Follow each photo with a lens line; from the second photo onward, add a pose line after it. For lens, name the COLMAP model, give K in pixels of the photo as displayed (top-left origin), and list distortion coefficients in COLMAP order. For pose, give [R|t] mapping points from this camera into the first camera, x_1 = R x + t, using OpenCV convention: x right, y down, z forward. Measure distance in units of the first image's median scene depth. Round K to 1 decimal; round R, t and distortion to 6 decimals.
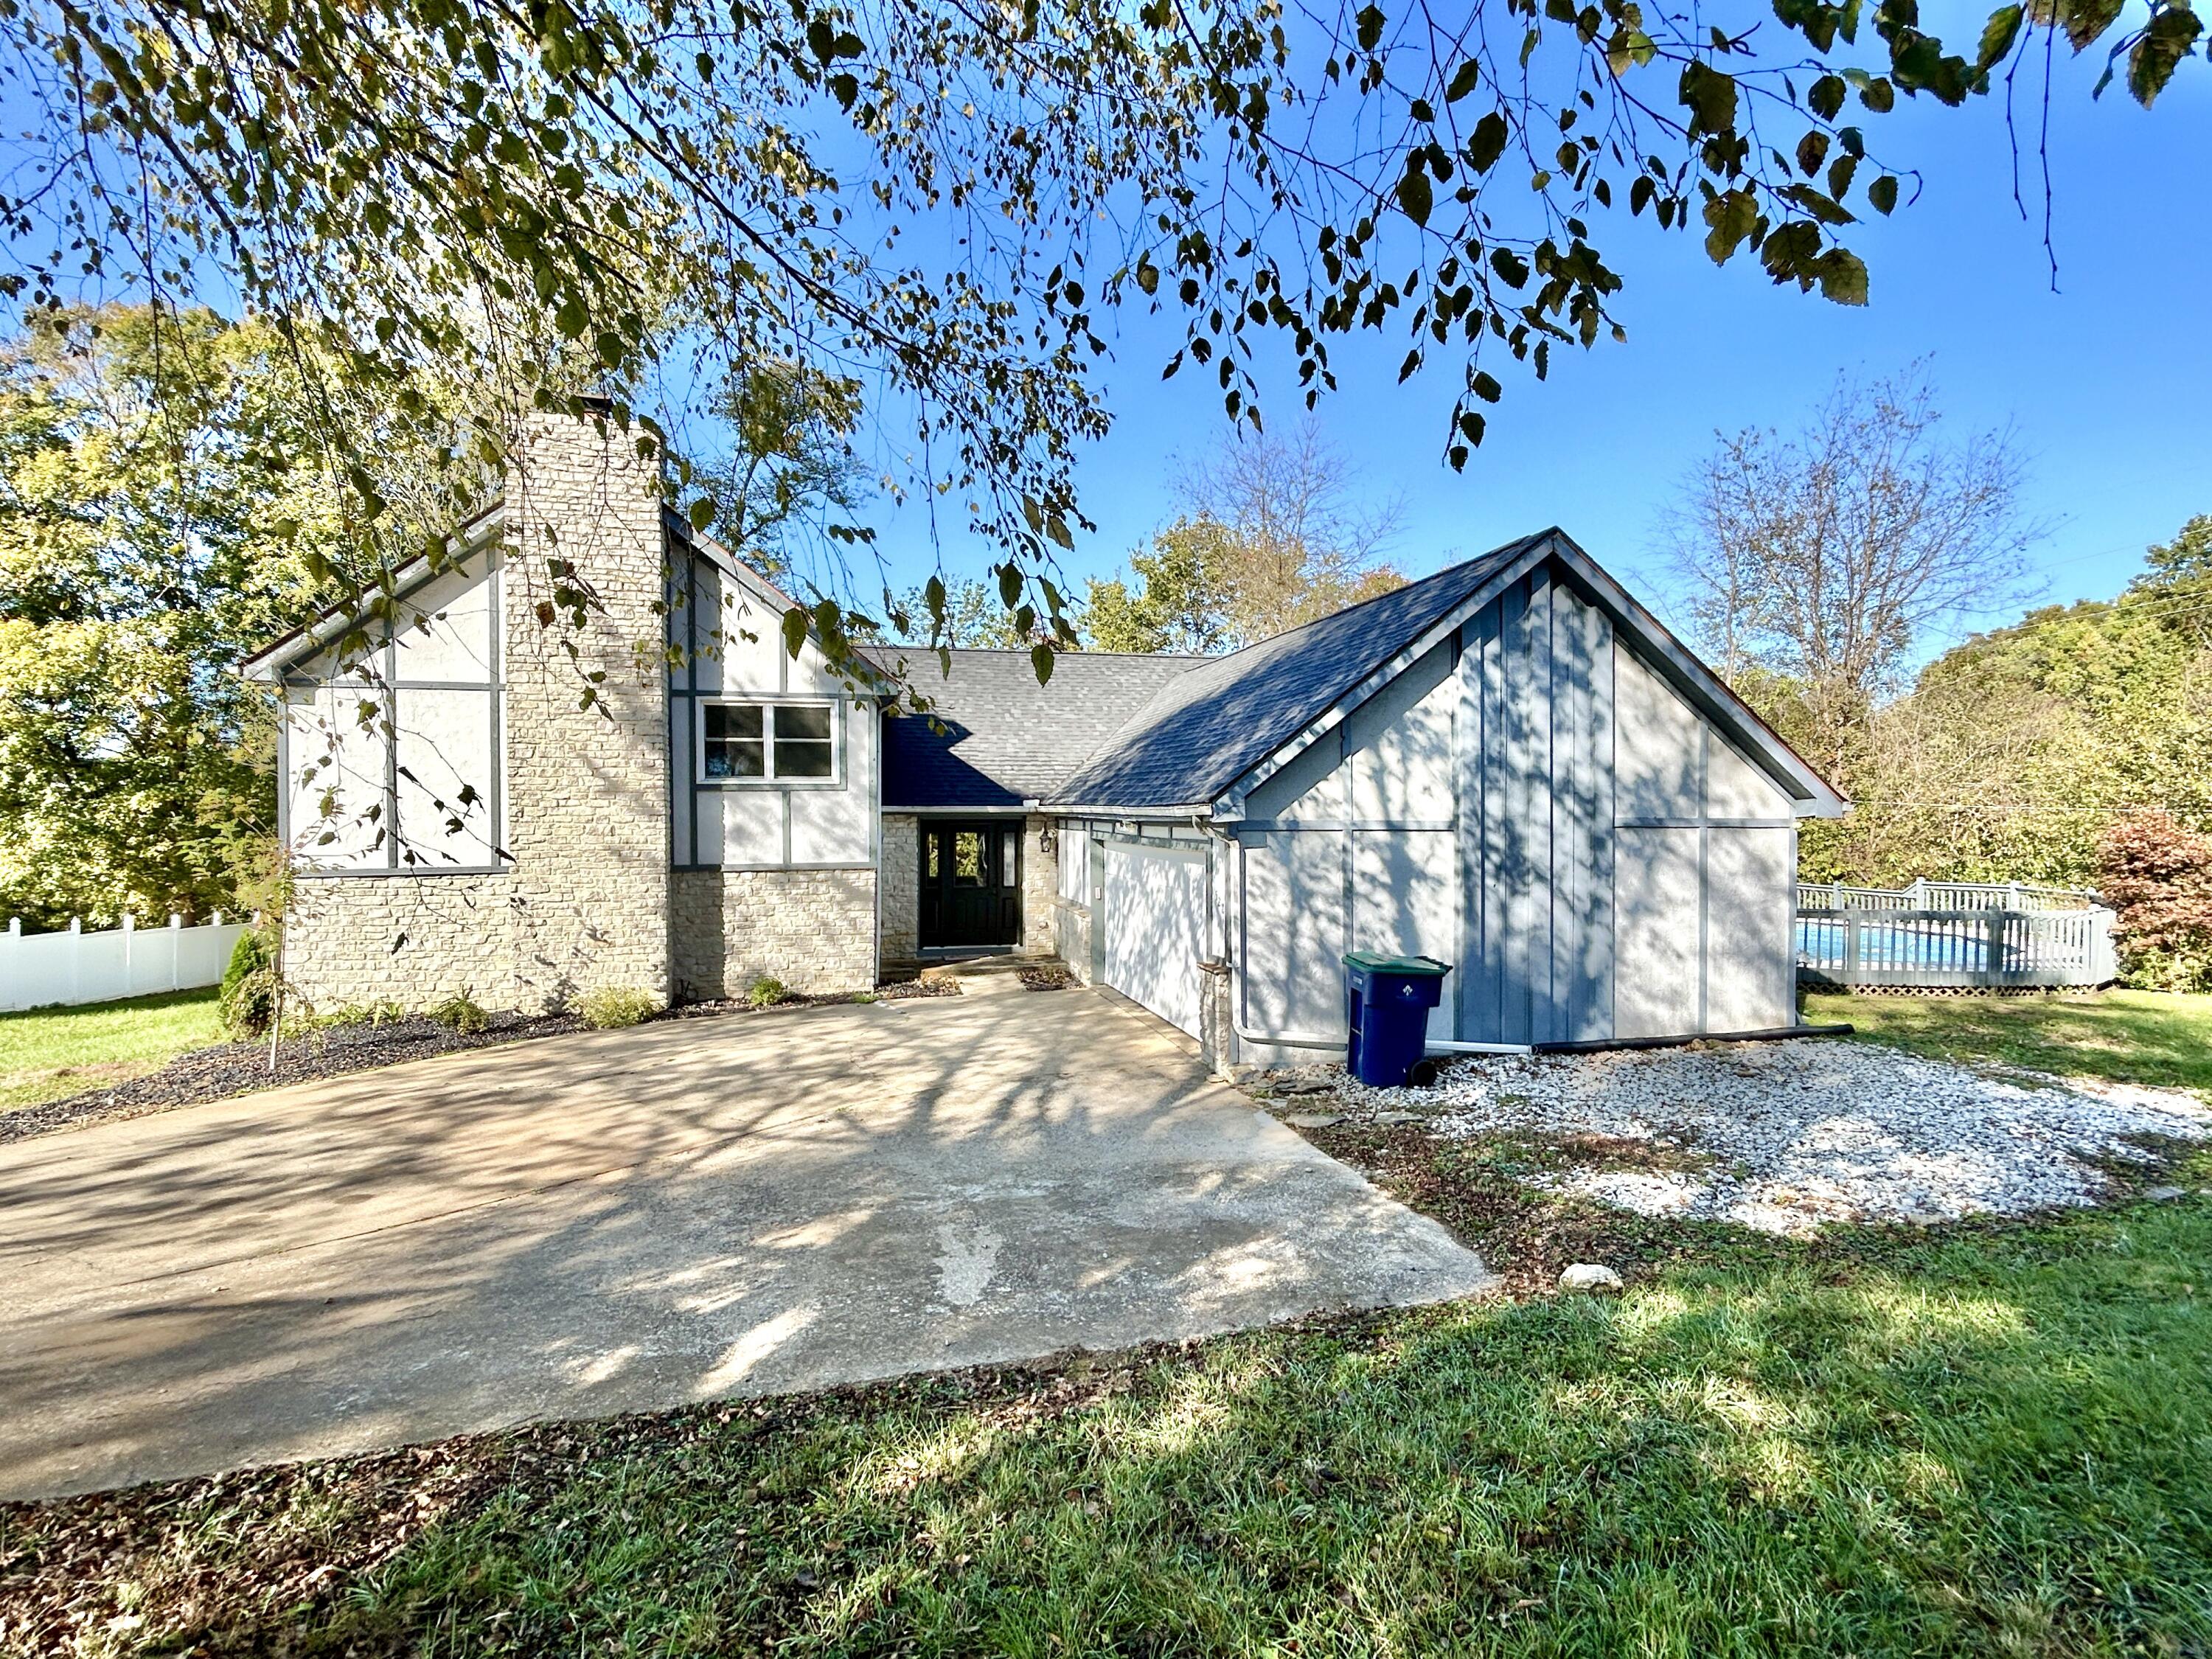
lens RADIAL K [[1095.8, 0, 1106.0], [0, 1095.8, 829.5], [0, 0, 1]] dist [-0.002551, -0.000497]
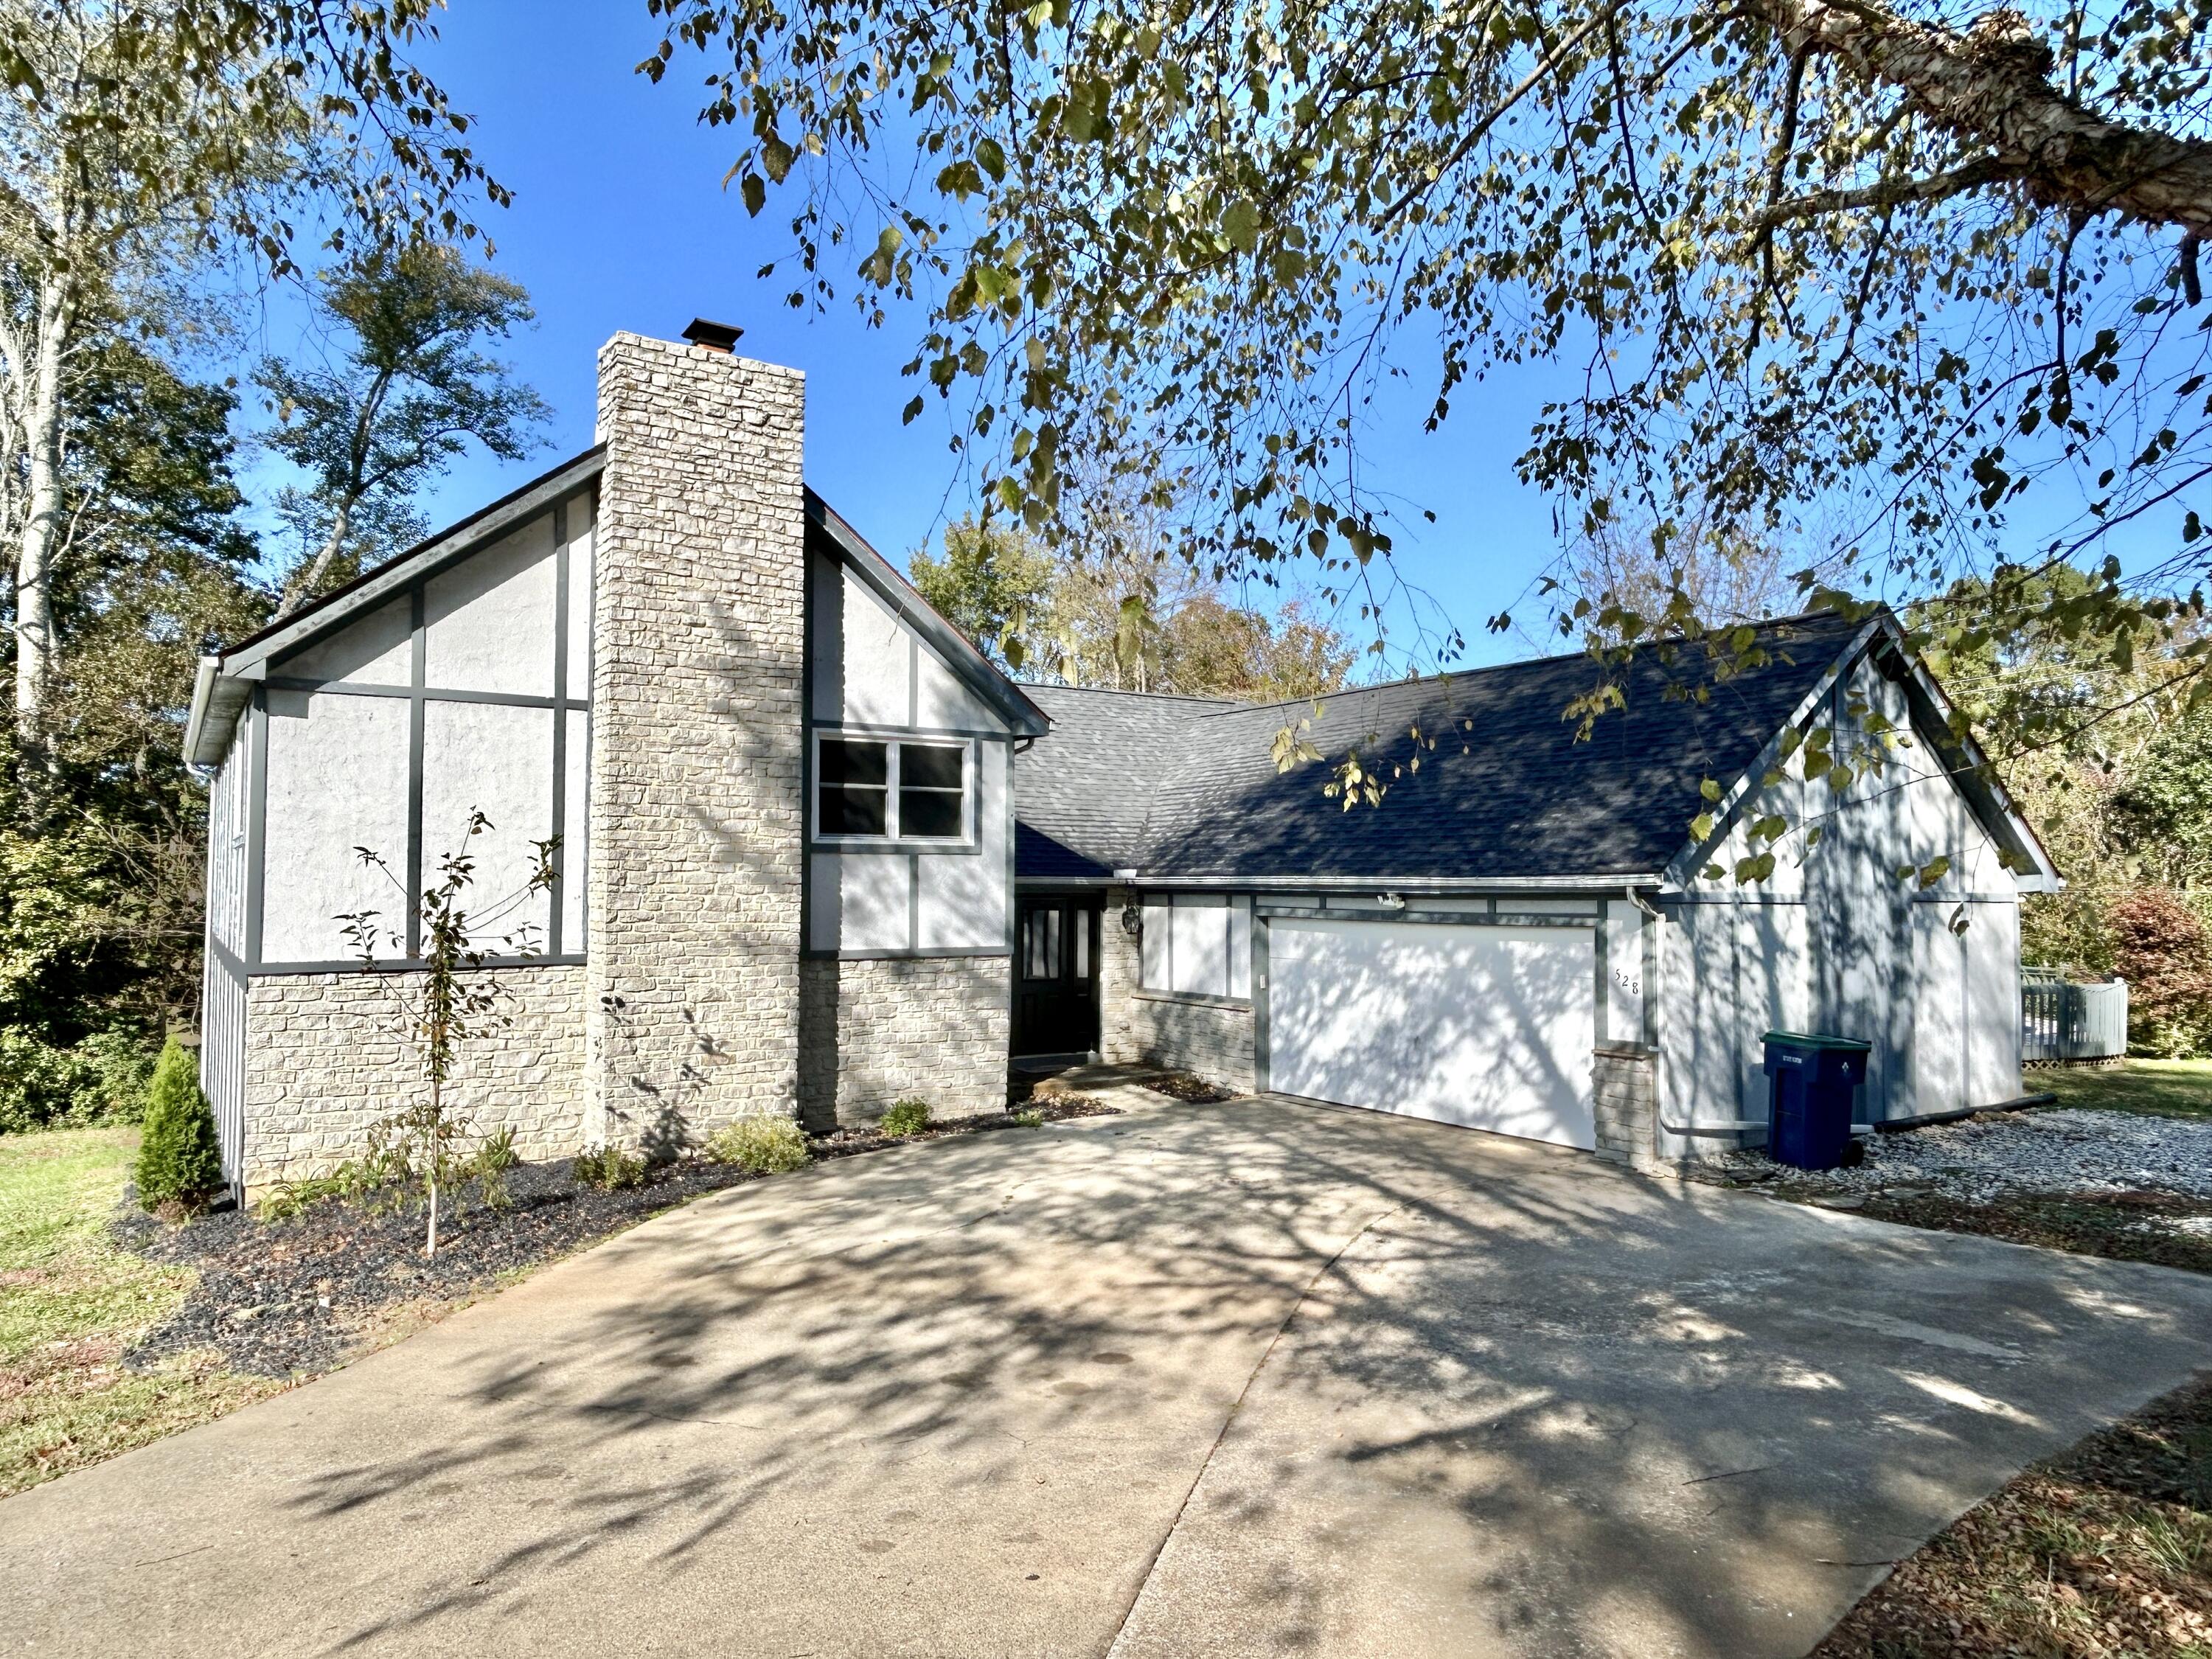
lens RADIAL K [[1446.5, 0, 1106.0], [0, 1446.5, 829.5], [0, 0, 1]] dist [0.023711, -0.042345]
pose [[0.943985, 0.018251, 0.329484, -0.669201], [0.001445, 0.998231, -0.059434, 0.011258], [-0.329985, 0.056581, 0.942289, -0.008599]]
